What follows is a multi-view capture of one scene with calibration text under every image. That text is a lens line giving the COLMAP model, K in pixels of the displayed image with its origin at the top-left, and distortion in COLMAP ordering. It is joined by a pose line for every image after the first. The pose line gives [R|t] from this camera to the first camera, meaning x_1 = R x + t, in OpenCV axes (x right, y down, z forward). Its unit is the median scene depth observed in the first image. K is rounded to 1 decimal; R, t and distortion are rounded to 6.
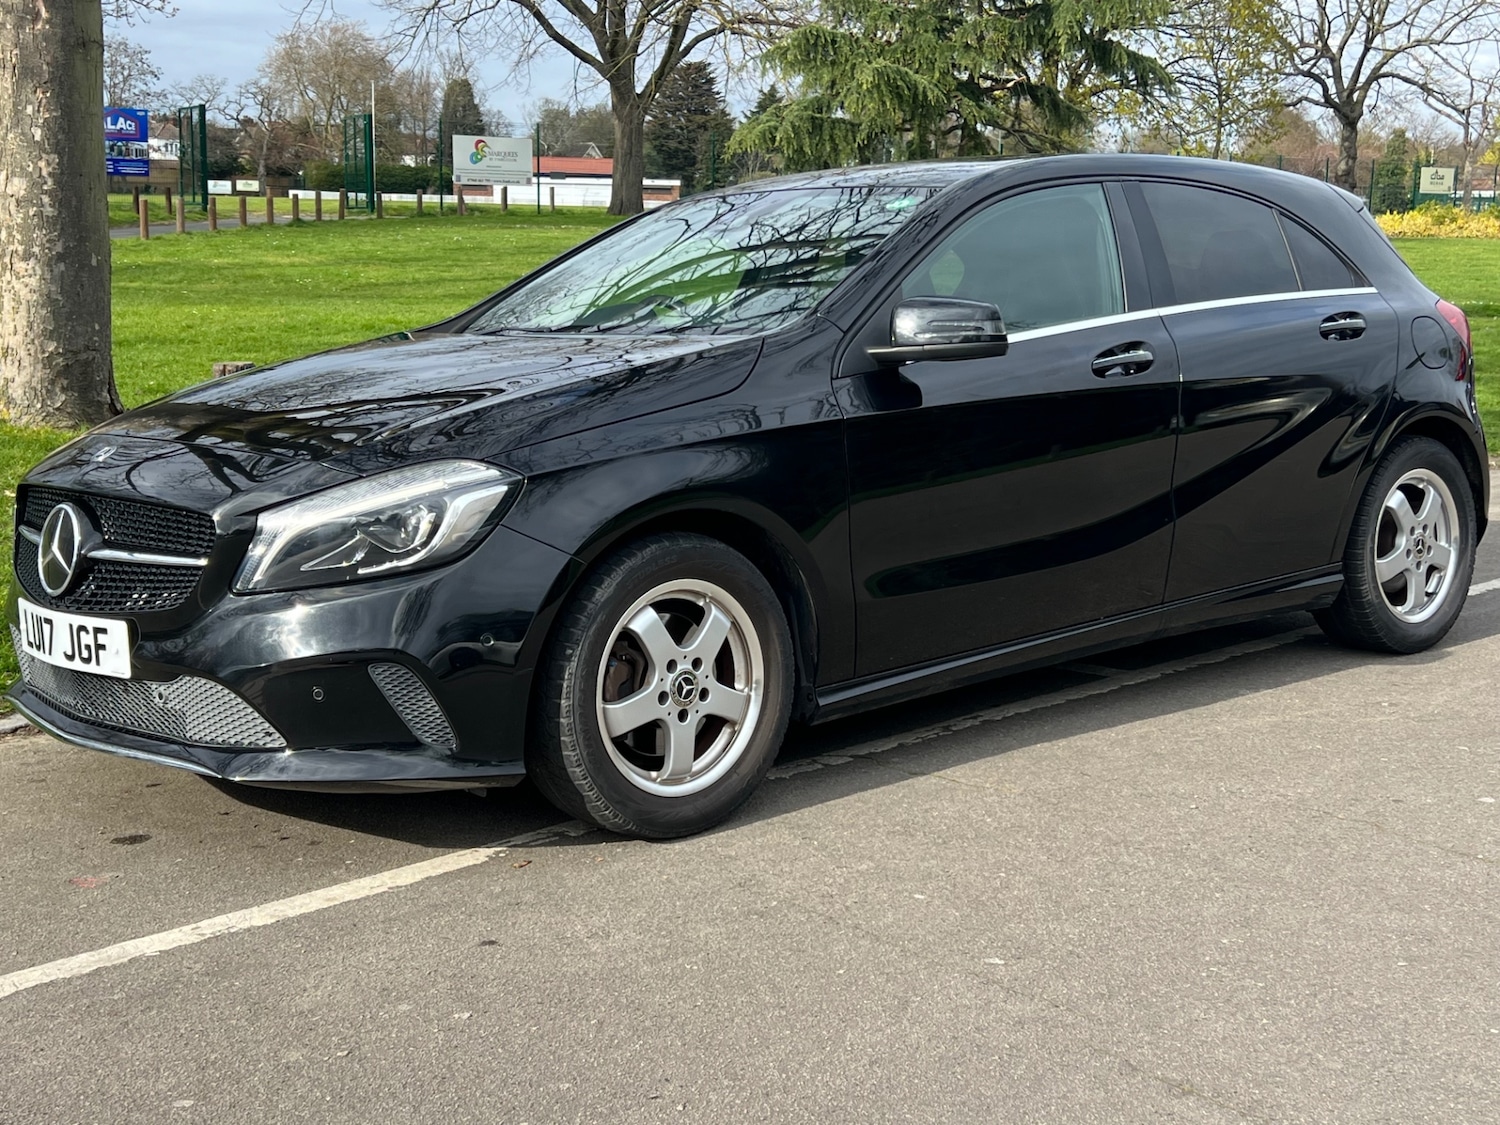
lens RADIAL K [[1923.9, 0, 746.5], [0, 1923.9, 561.2], [0, 0, 1]] dist [0.117709, -0.299922]
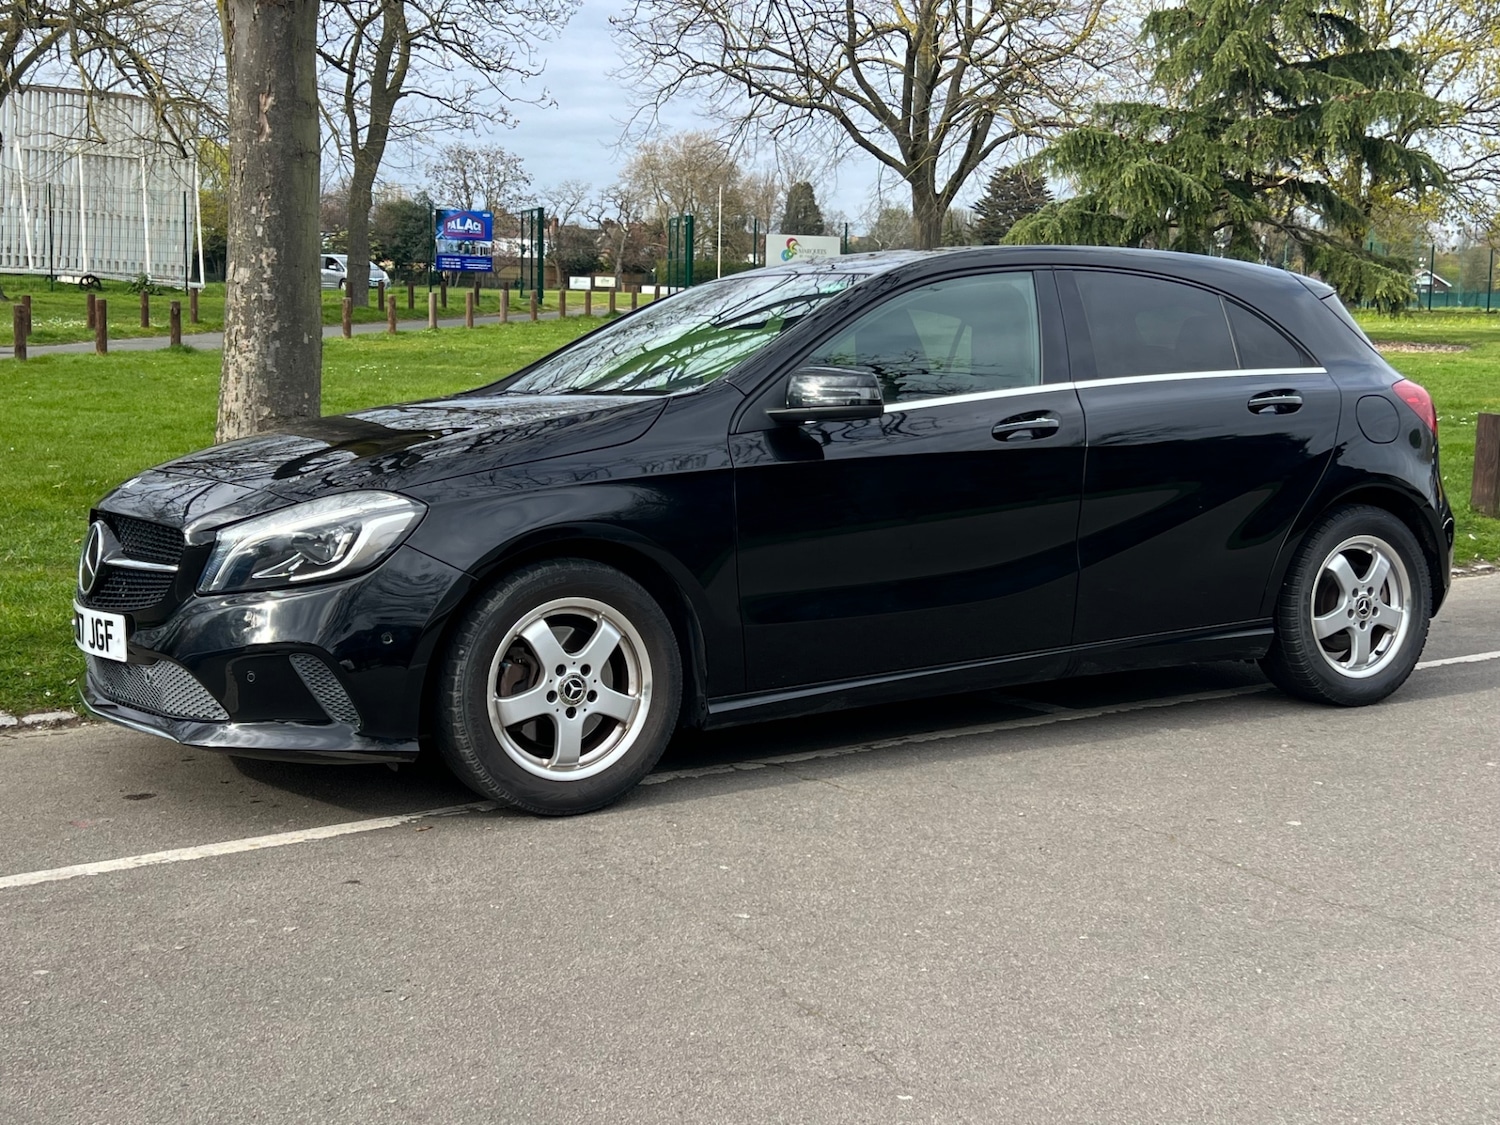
lens RADIAL K [[1846.9, 0, 755.9], [0, 1846.9, 564.1], [0, 0, 1]] dist [0.140896, -0.383551]
pose [[0.985692, 0.028526, -0.166126, 0.186412], [-0.035240, 0.998671, -0.037607, 0.019440], [0.164832, 0.042923, 0.985387, -0.076023]]
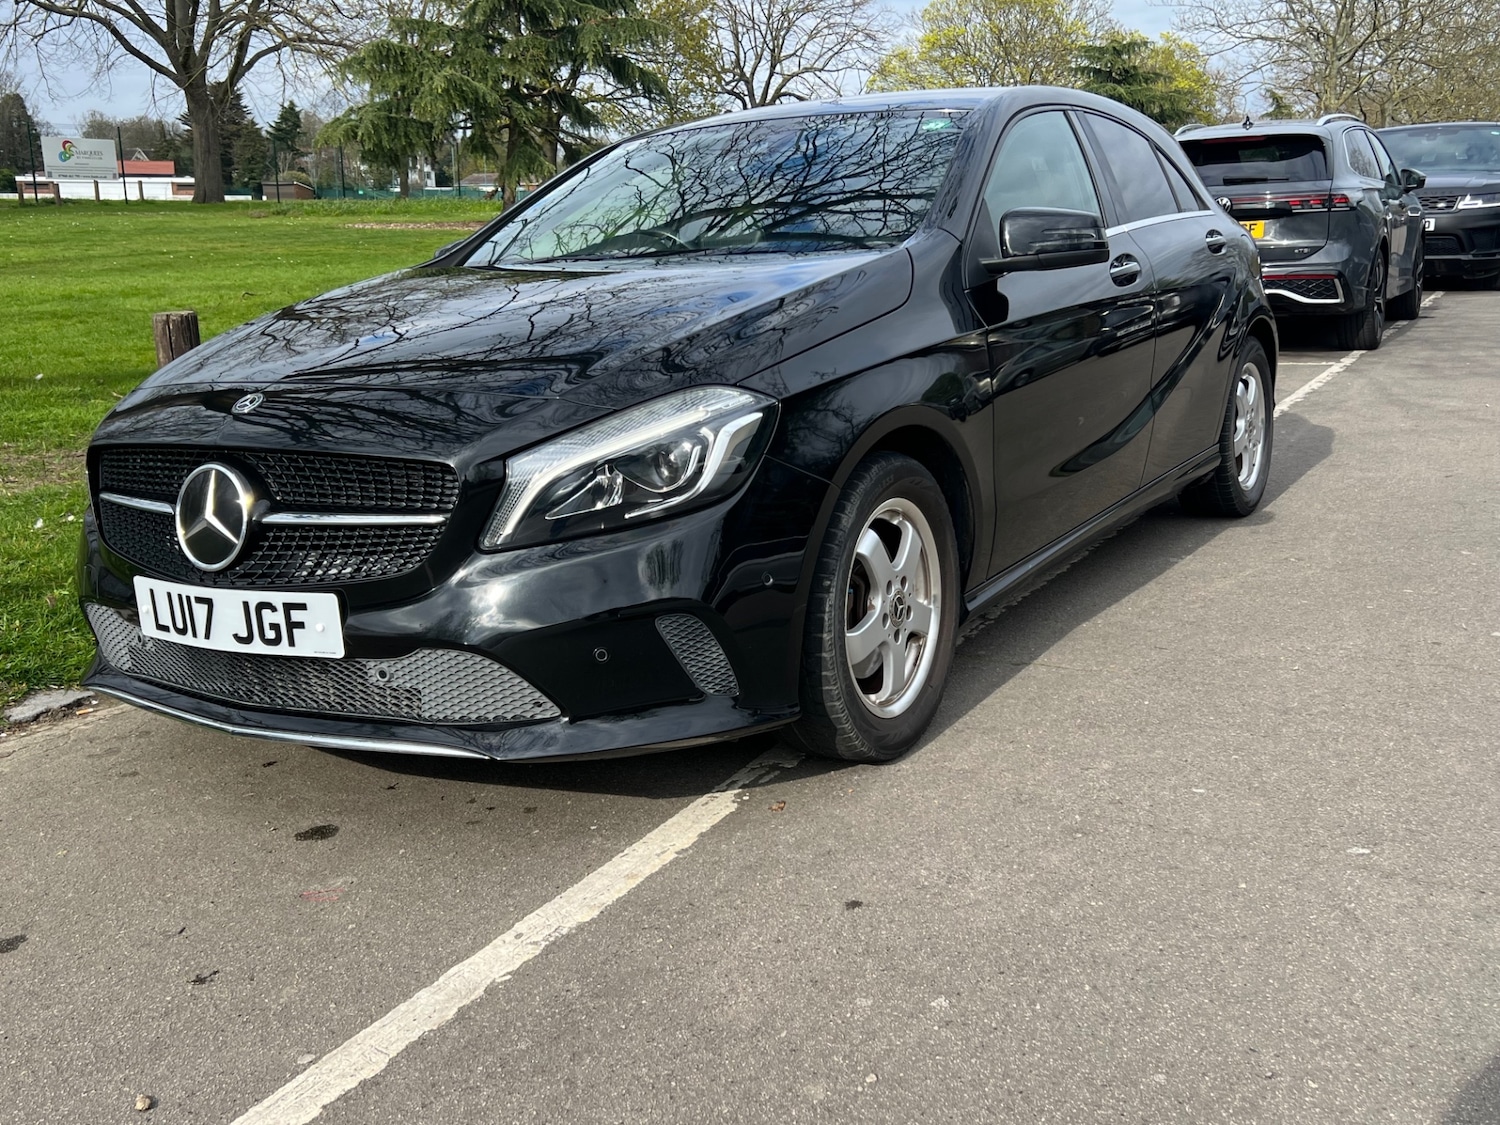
lens RADIAL K [[1452.0, 0, 752.8], [0, 1452.0, 571.7], [0, 0, 1]] dist [0.057083, -0.079398]
pose [[0.953109, -0.089174, 0.289190, -0.222157], [0.068964, 0.994458, 0.079359, -0.011907], [-0.294664, -0.055694, 0.953976, 0.217225]]
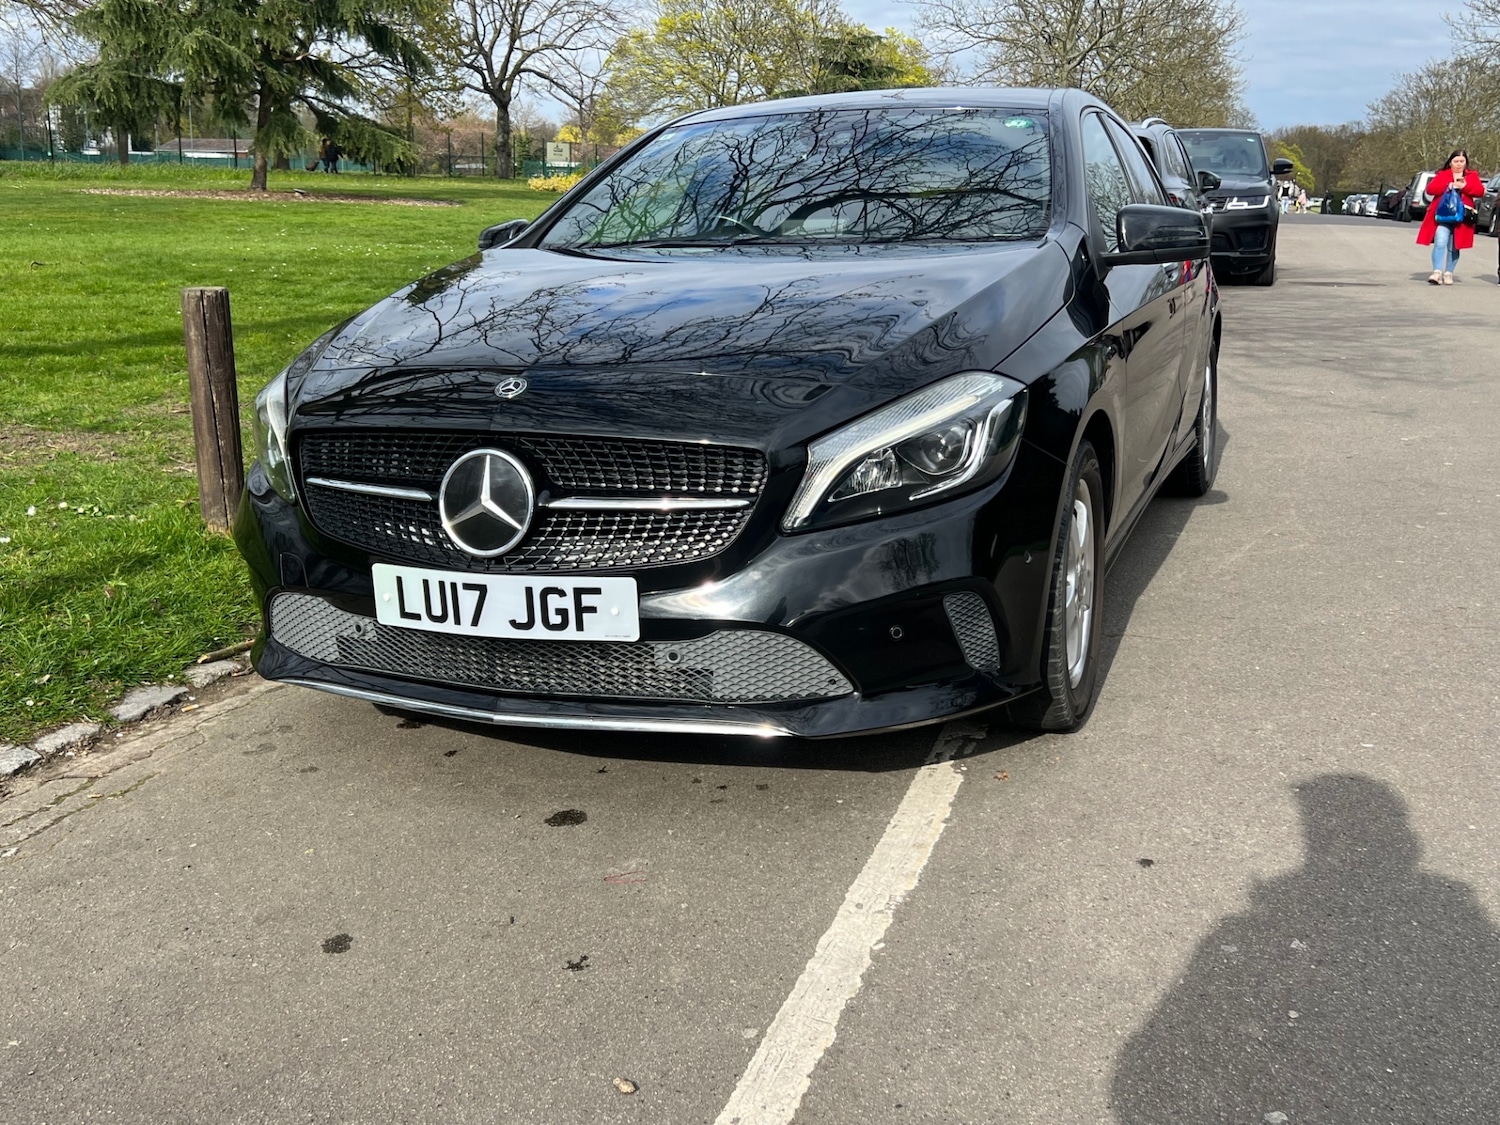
lens RADIAL K [[1456.9, 0, 739.3], [0, 1456.9, 546.7], [0, 0, 1]] dist [0.097649, -0.201254]
pose [[0.886569, -0.099336, 0.451806, -0.386918], [0.067292, 0.993977, 0.086494, -0.024615], [-0.457676, -0.046280, 0.887914, 0.265613]]
